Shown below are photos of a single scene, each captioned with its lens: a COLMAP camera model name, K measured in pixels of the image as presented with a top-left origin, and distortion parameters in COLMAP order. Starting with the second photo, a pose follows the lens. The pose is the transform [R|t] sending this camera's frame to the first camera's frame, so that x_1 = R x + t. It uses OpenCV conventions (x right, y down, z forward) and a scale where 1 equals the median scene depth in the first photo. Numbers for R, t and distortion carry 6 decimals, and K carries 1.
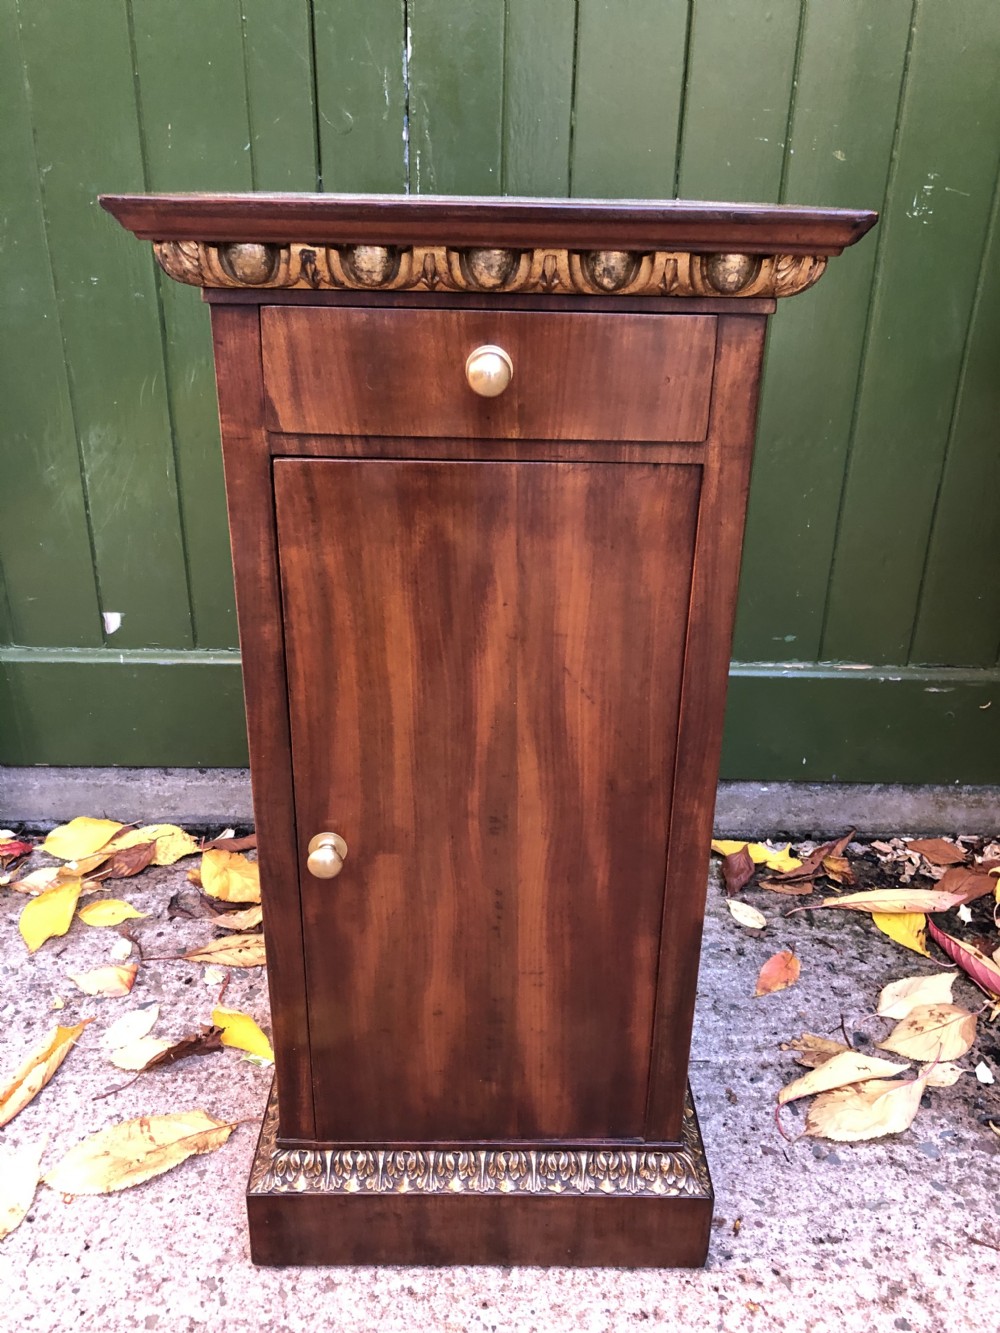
lens RADIAL K [[1087.4, 0, 496.7], [0, 1087.4, 667.3], [0, 0, 1]] dist [0.010170, 0.000265]
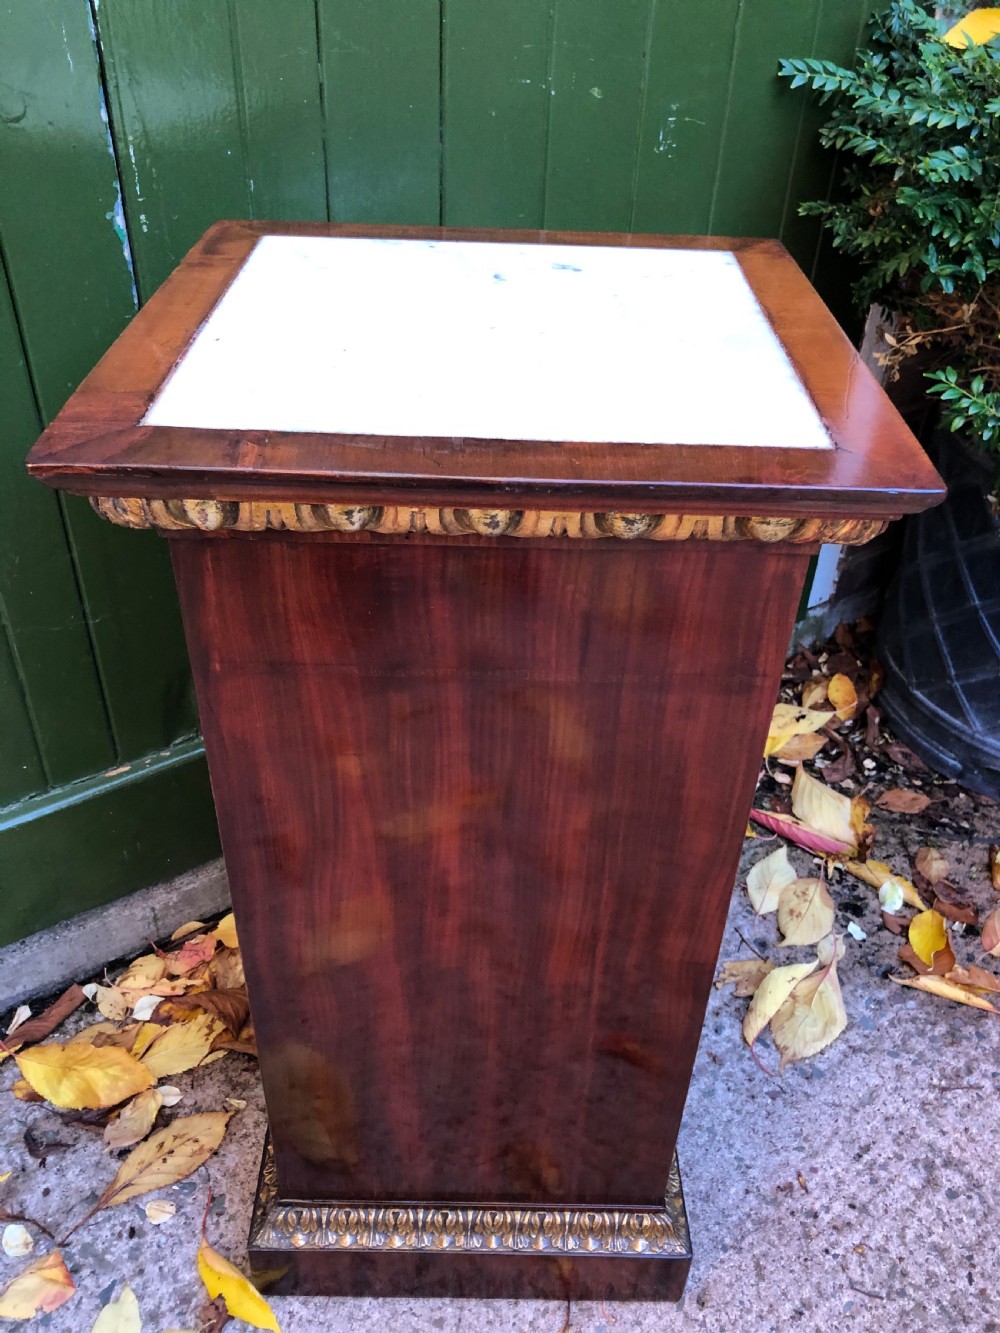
lens RADIAL K [[1087.4, 0, 499.8], [0, 1087.4, 664.9], [0, 0, 1]] dist [0.010170, 0.000265]
pose [[0.828105, -0.324843, 0.456857, -0.305866], [0.214550, 0.936593, 0.277058, -0.295613], [-0.517890, -0.131414, 0.845293, 0.229426]]
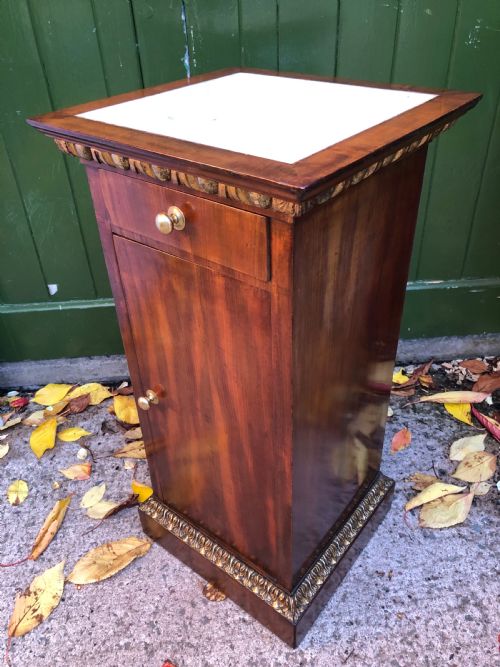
lens RADIAL K [[544.1, 0, 247.1], [0, 544.1, 333.5], [0, 0, 1]] dist [0.010170, 0.000265]
pose [[0.996946, -0.077610, 0.008722, -0.028190], [0.074380, 0.977588, 0.196949, -0.154453], [-0.023812, -0.195699, 0.980375, 0.032678]]
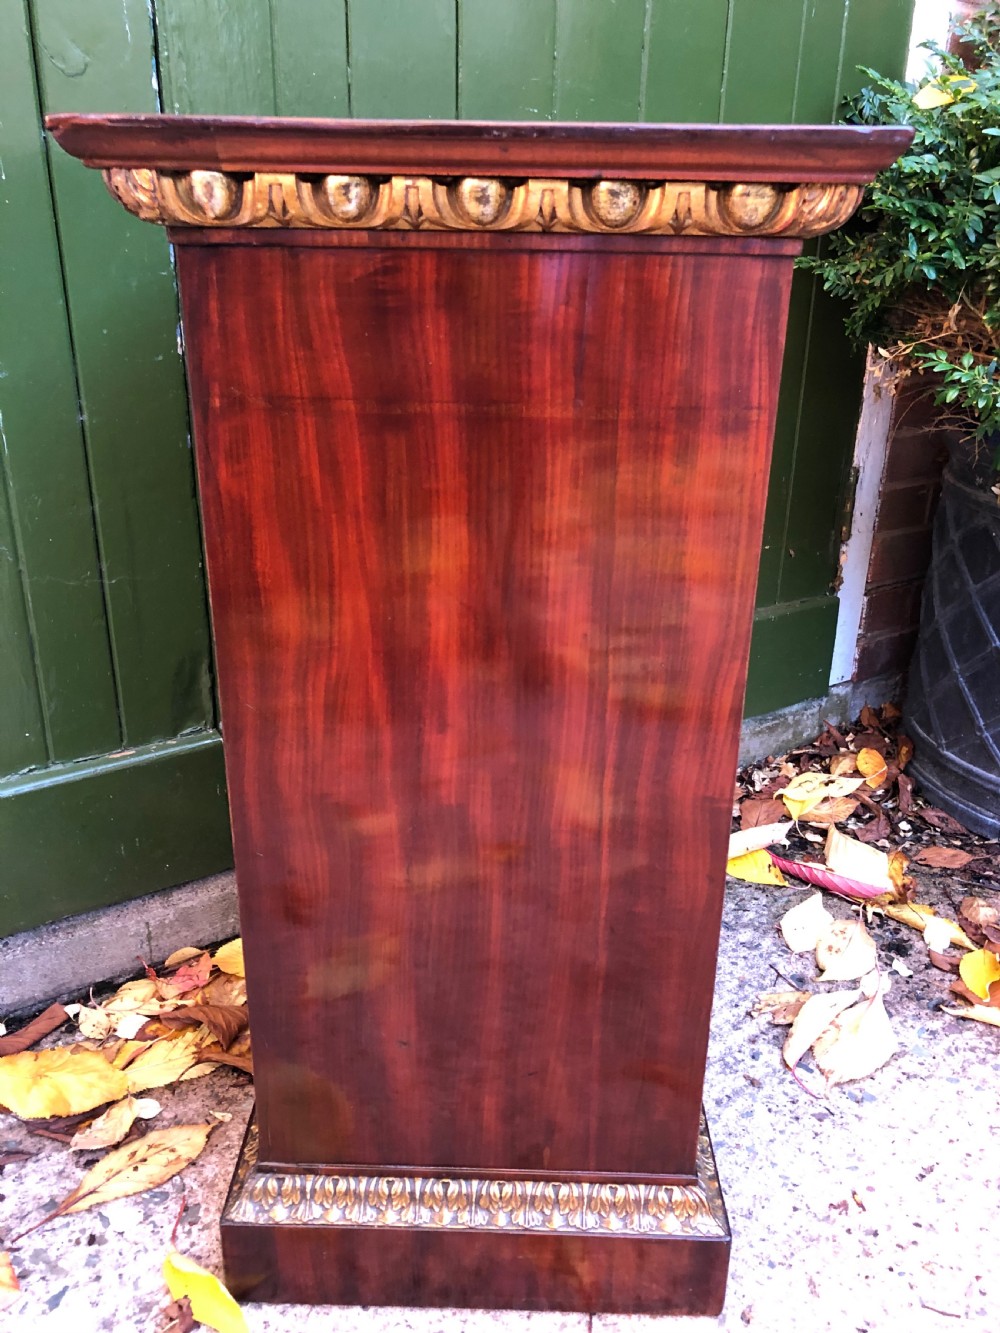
lens RADIAL K [[1087.4, 0, 508.3], [0, 1087.4, 663.6], [0, 0, 1]] dist [0.010170, 0.000265]
pose [[0.837952, -0.211063, 0.503278, -0.353168], [0.220115, 0.974560, 0.042218, -0.055986], [-0.499385, 0.075403, 0.863093, 0.221814]]
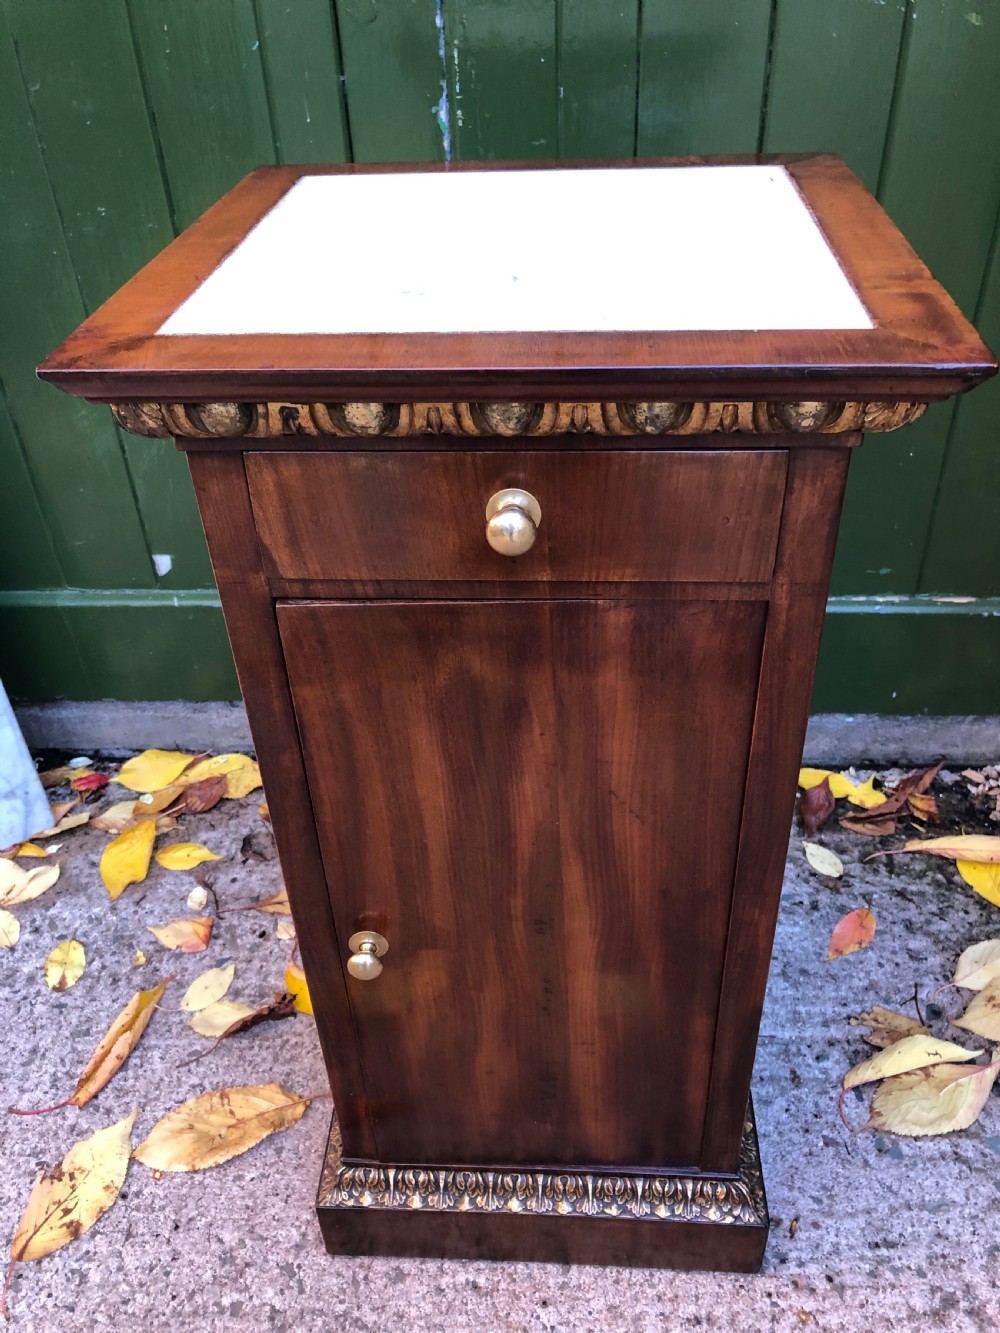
lens RADIAL K [[1087.4, 0, 493.0], [0, 1087.4, 669.6], [0, 0, 1]] dist [0.010170, 0.000265]
pose [[0.996000, -0.006346, -0.089127, 0.028168], [0.025852, 0.975281, 0.219450, -0.184565], [0.085531, -0.220876, 0.971544, 0.080563]]
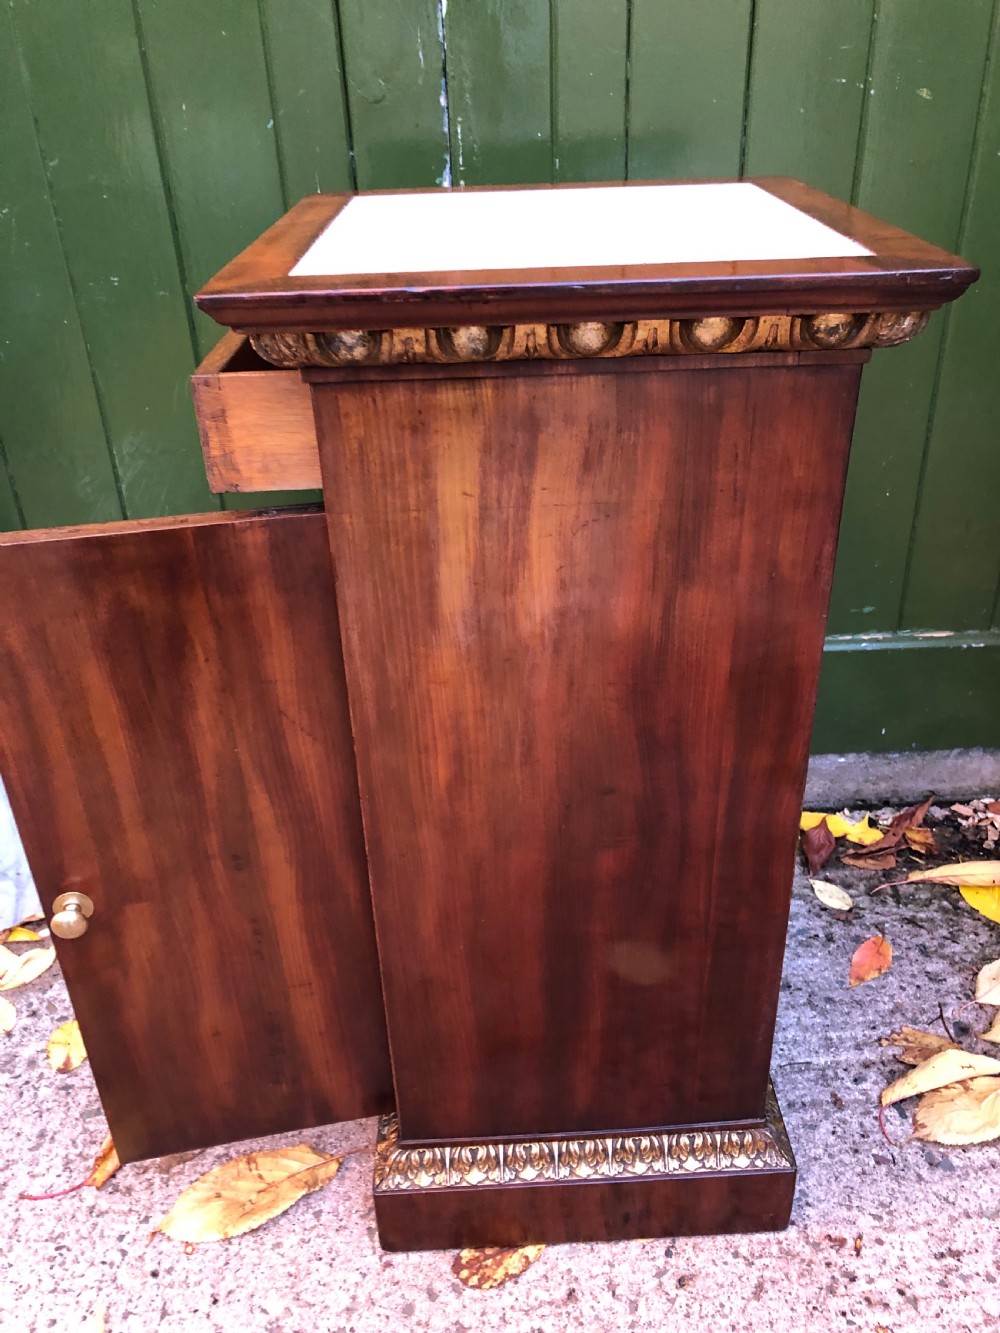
lens RADIAL K [[1087.4, 0, 502.7], [0, 1087.4, 675.6], [0, 0, 1]] dist [0.010170, 0.000265]
pose [[0.998309, -0.056947, -0.011658, -0.051374], [0.057870, 0.992557, 0.107149, -0.107227], [0.005470, -0.107643, 0.994175, 0.047784]]
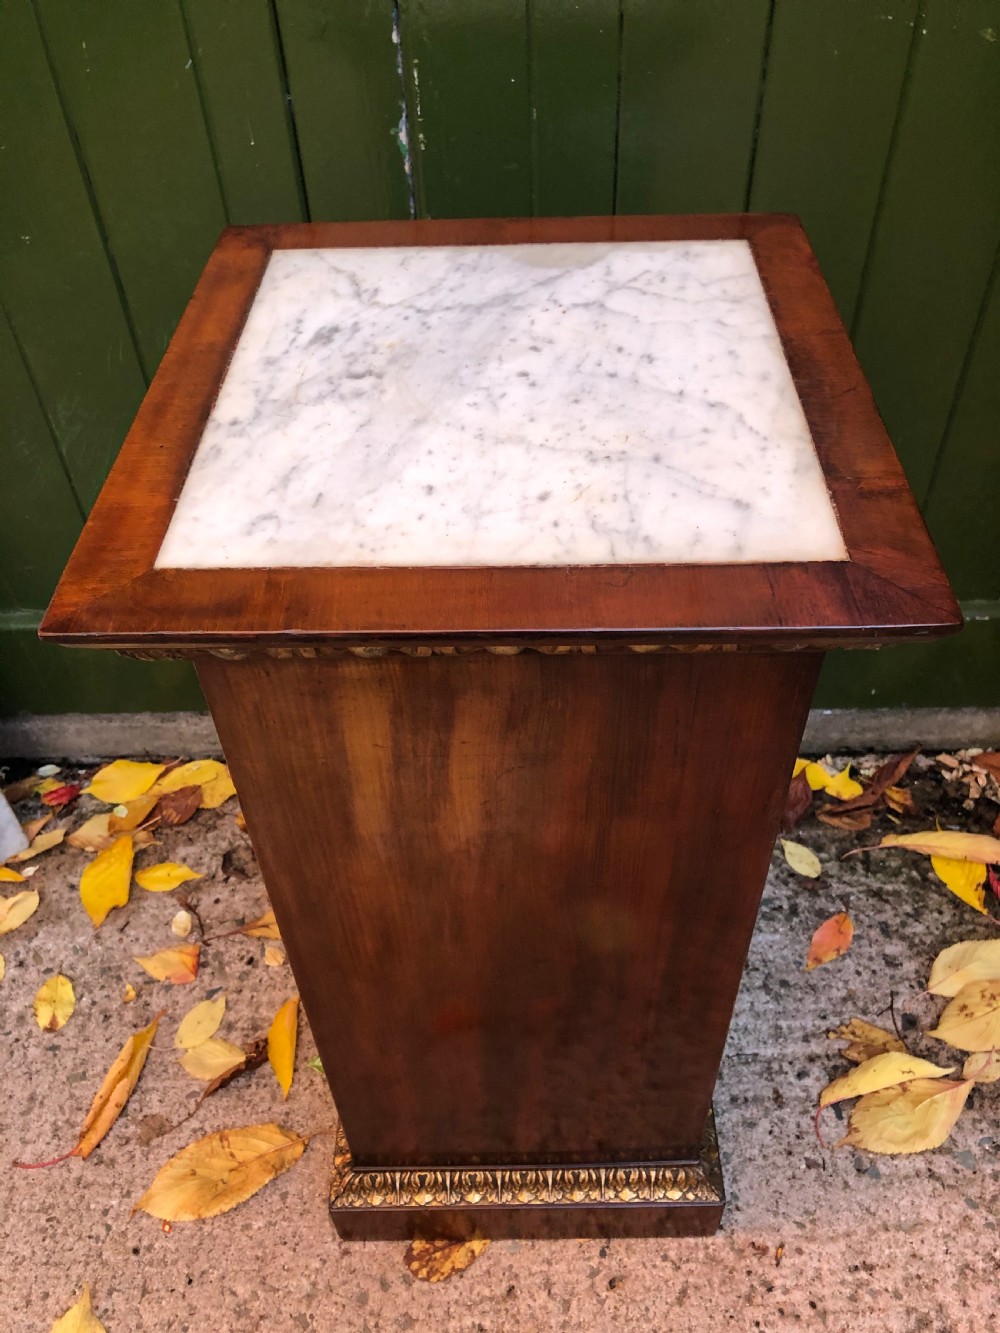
lens RADIAL K [[1087.4, 0, 493.6], [0, 1087.4, 668.1], [0, 0, 1]] dist [0.010170, 0.000265]
pose [[0.998292, -0.028223, -0.051159, 0.008099], [0.044754, 0.932262, 0.359006, -0.348644], [0.037561, -0.360682, 0.931932, 0.155070]]
